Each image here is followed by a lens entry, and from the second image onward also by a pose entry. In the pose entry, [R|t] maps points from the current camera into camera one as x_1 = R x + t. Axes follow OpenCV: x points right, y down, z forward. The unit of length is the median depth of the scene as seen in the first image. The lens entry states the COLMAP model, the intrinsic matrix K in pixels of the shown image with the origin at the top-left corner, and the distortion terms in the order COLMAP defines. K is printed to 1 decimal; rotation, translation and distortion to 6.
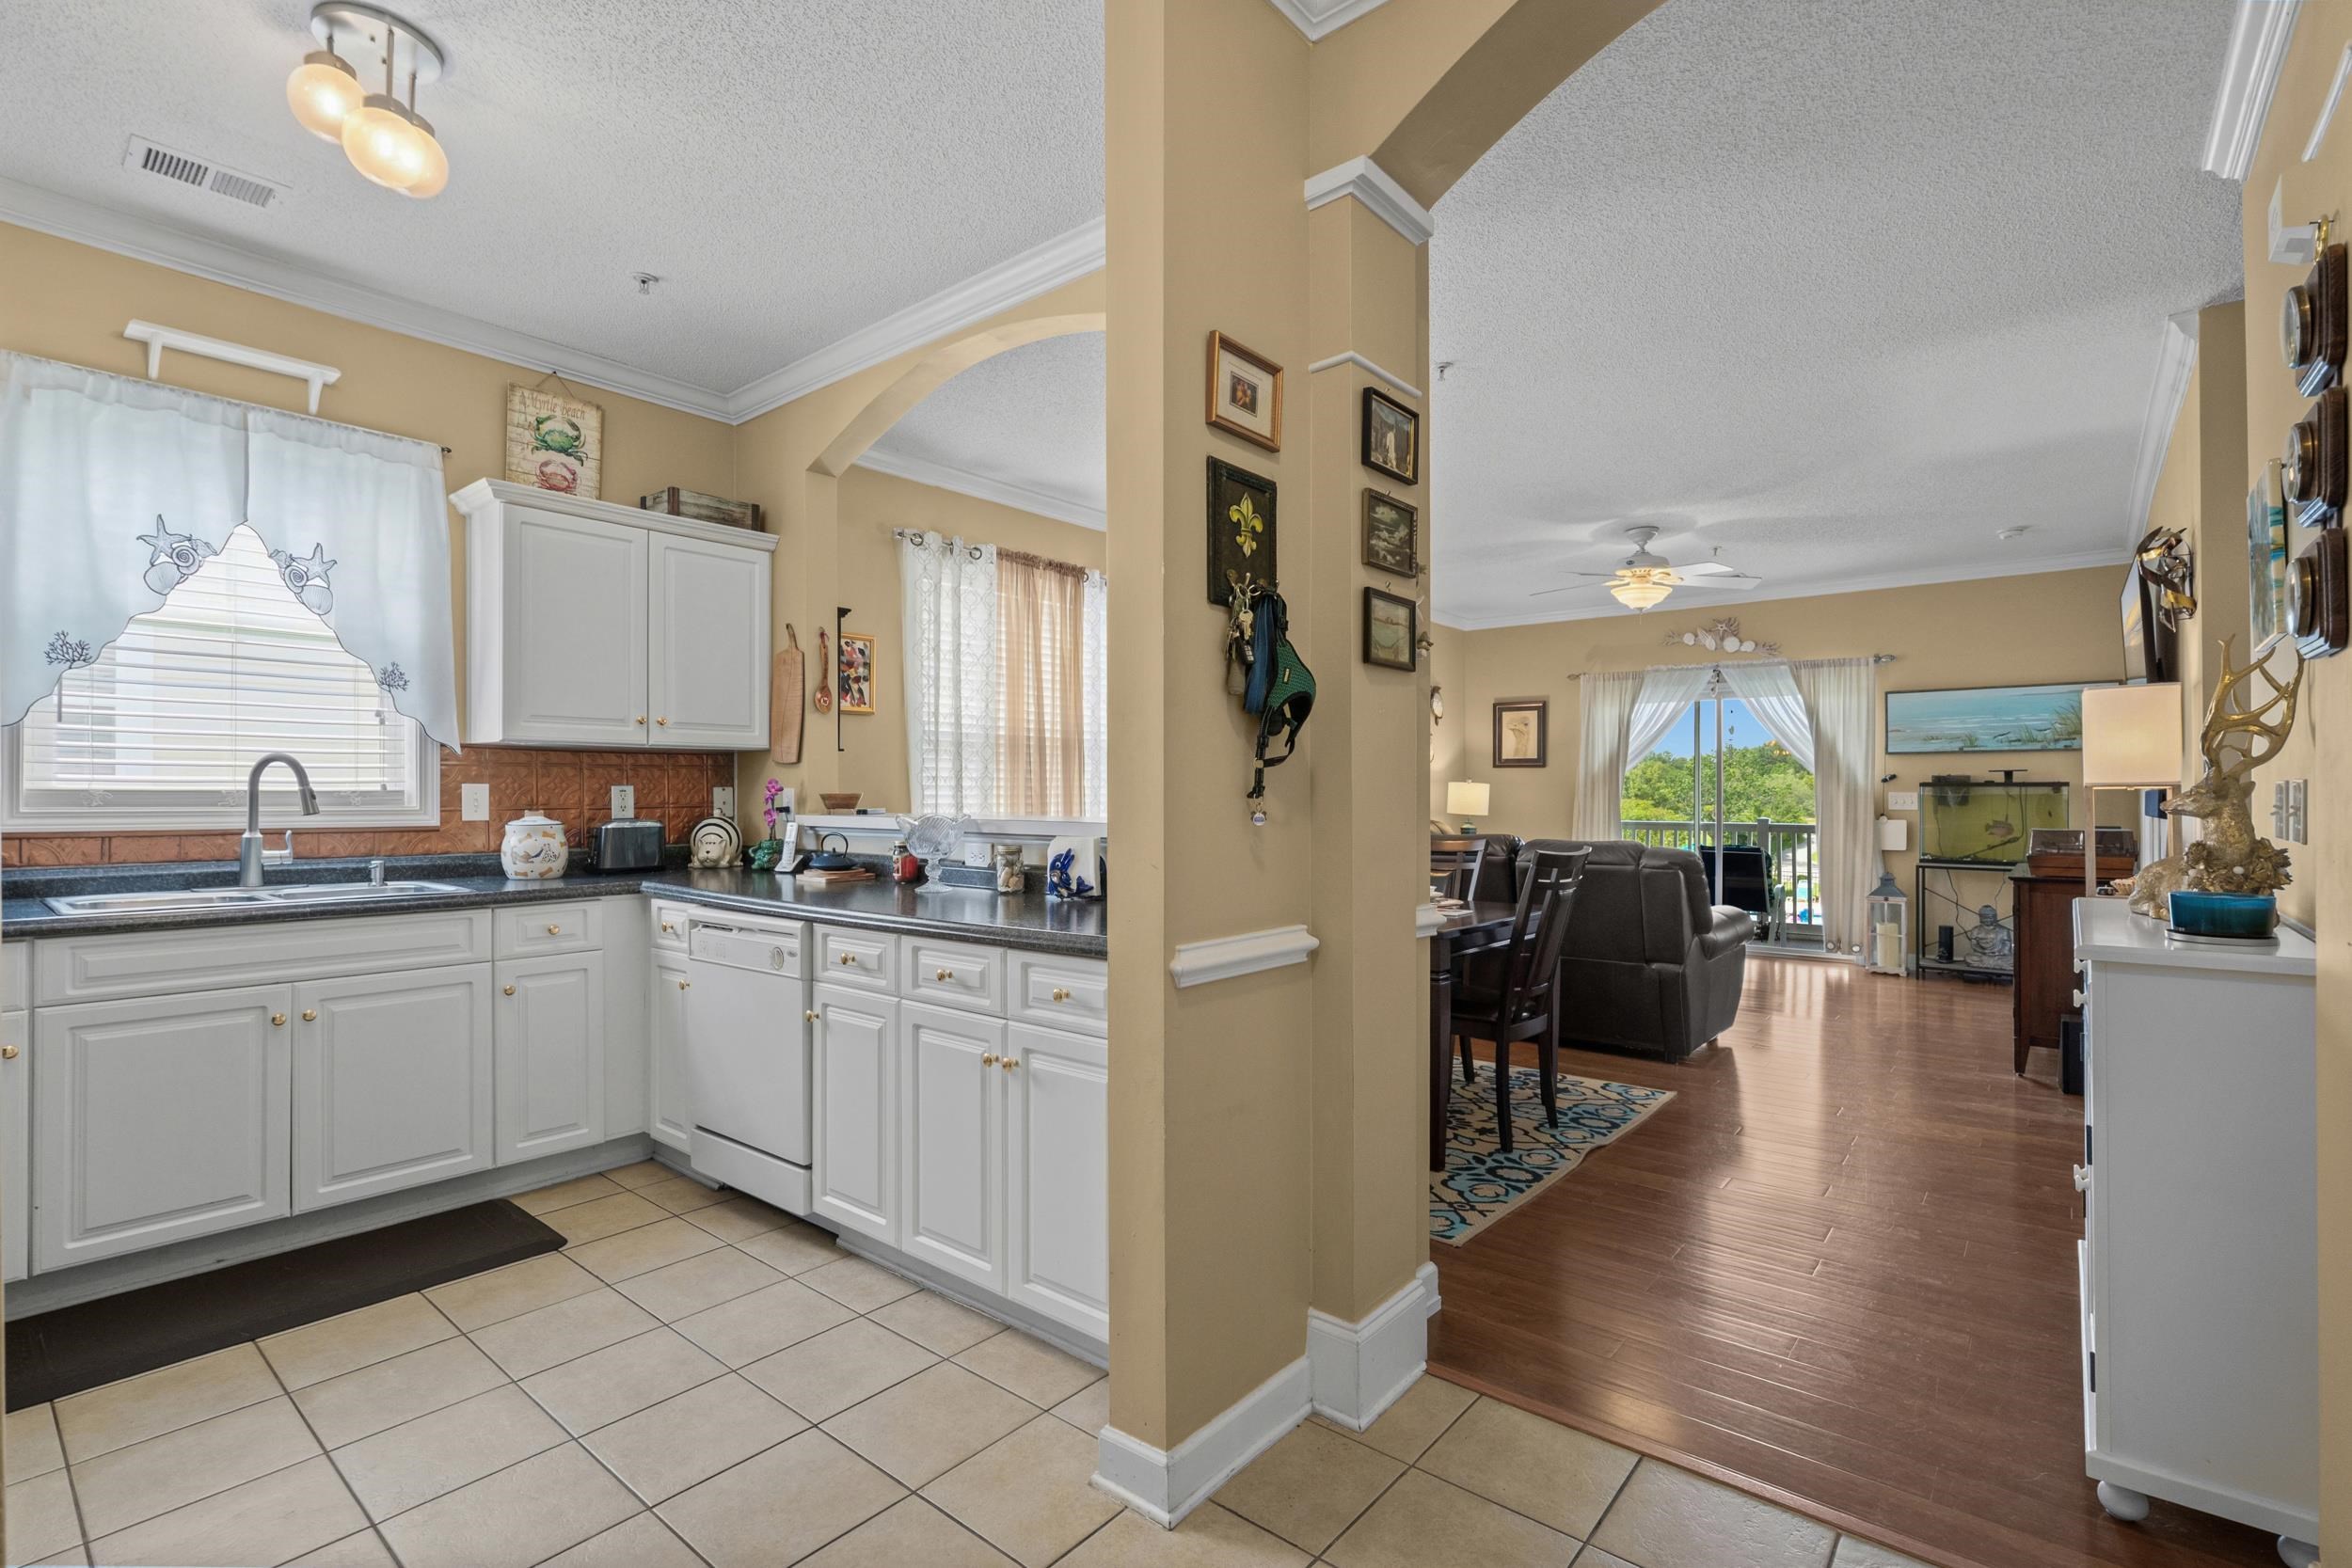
lens RADIAL K [[1071.5, 0, 1185.9], [0, 1071.5, 795.6], [0, 0, 1]] dist [-0.007853, 0.003719]
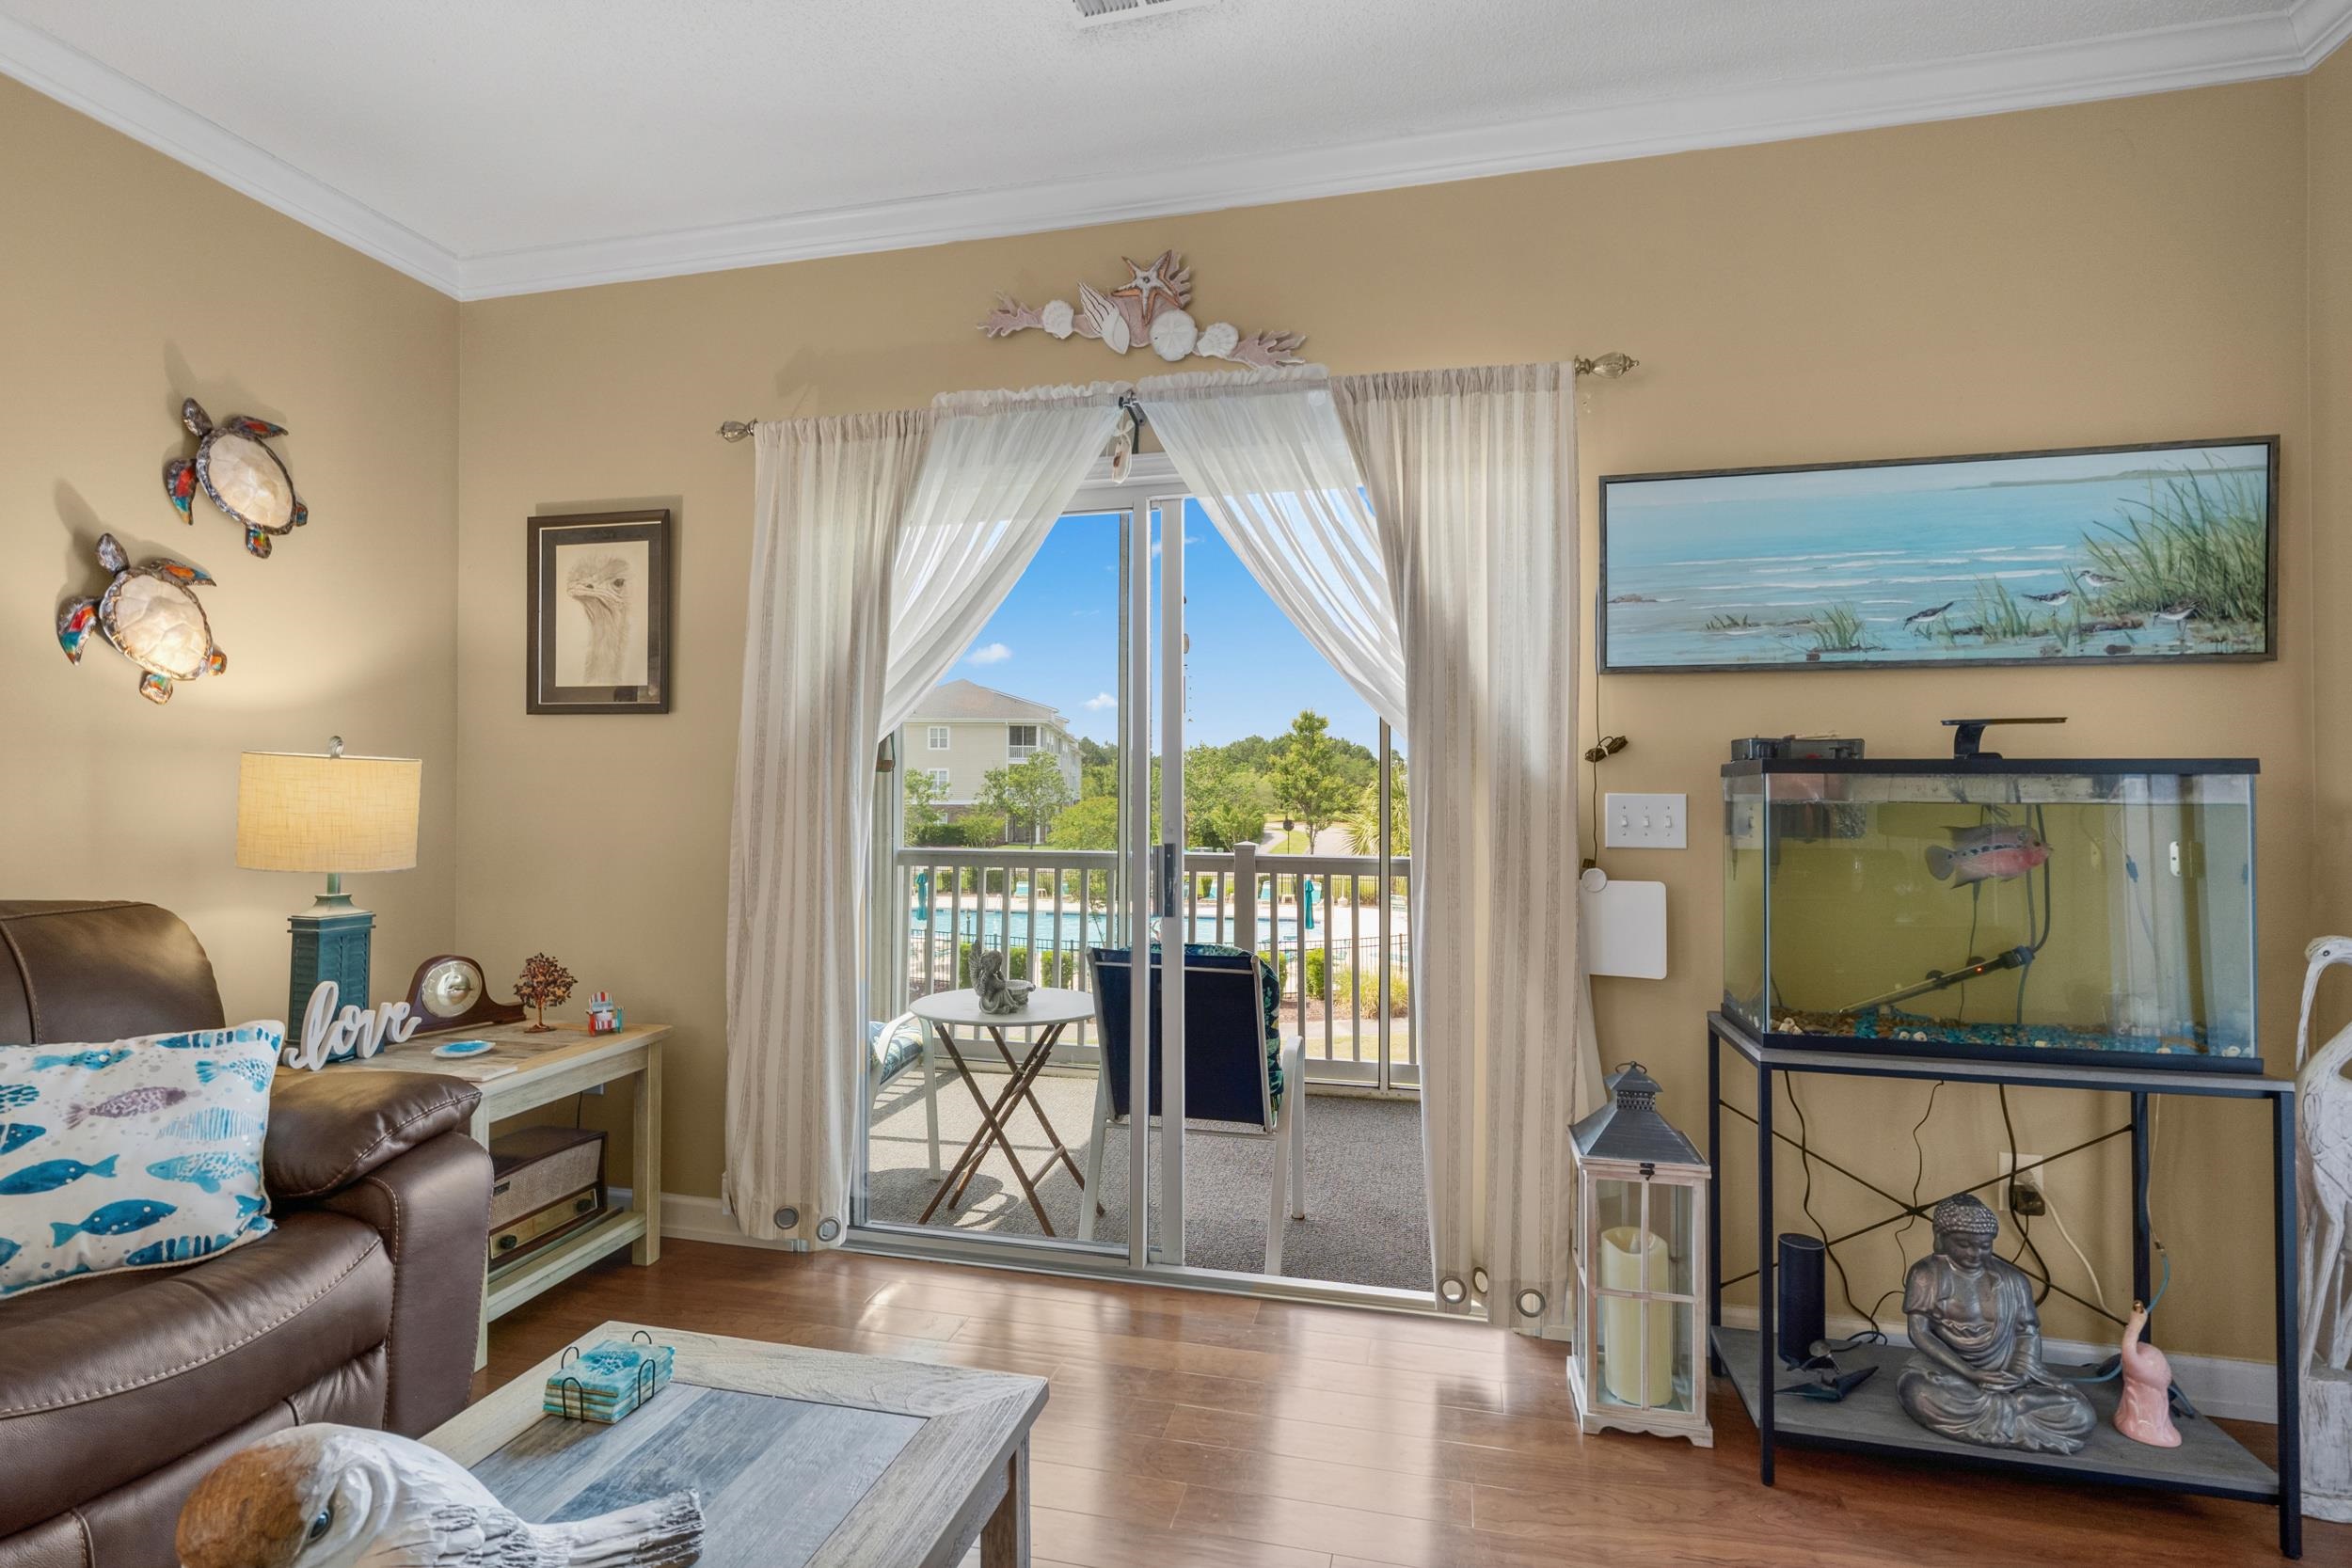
lens RADIAL K [[1071.5, 0, 1191.3], [0, 1071.5, 788.8], [0, 0, 1]] dist [-0.007853, 0.003719]
pose [[0.897552, 0.003249, 0.440896, 0.798275], [-0.002026, 0.999993, -0.003244, -0.005947], [-0.440904, 0.002018, 0.897552, 1.513953]]
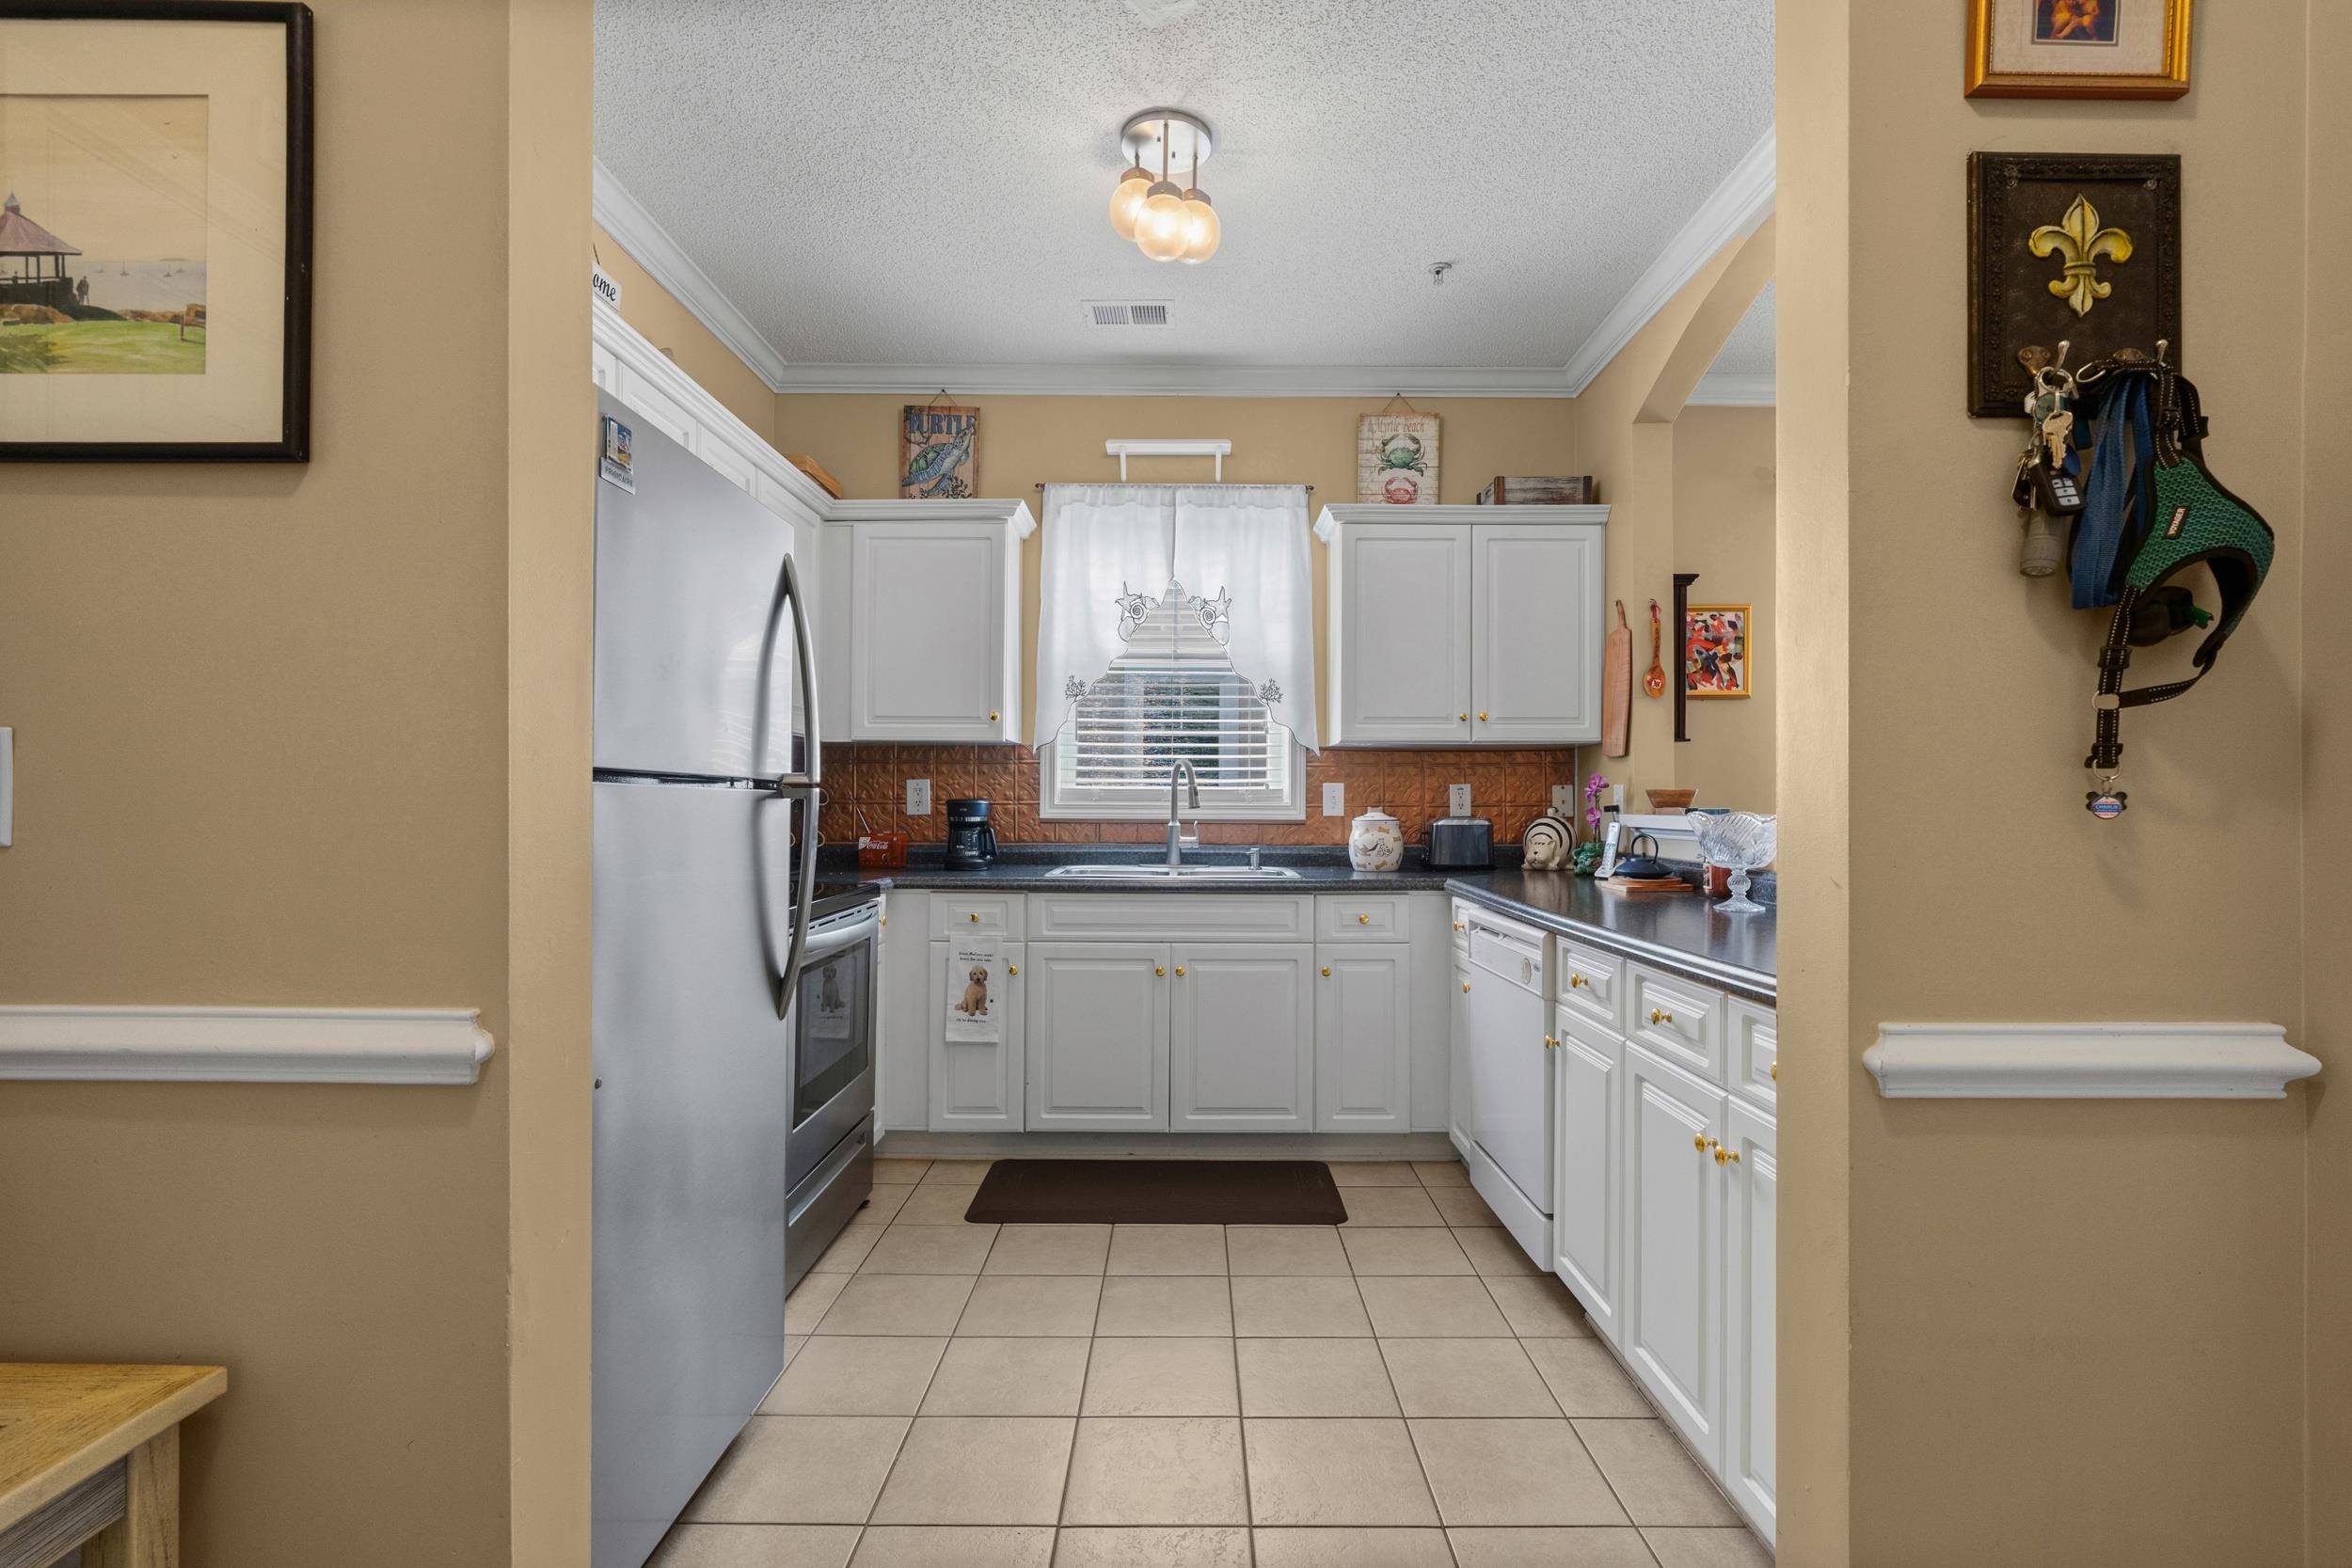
lens RADIAL K [[1071.5, 0, 1184.9], [0, 1071.5, 800.9], [0, 0, 1]] dist [-0.007853, 0.003719]
pose [[0.638107, -0.000115, -0.769948, 0.090391], [-0.003093, 0.999992, -0.002712, 0.010722], [0.769941, 0.004112, 0.638101, 0.159592]]
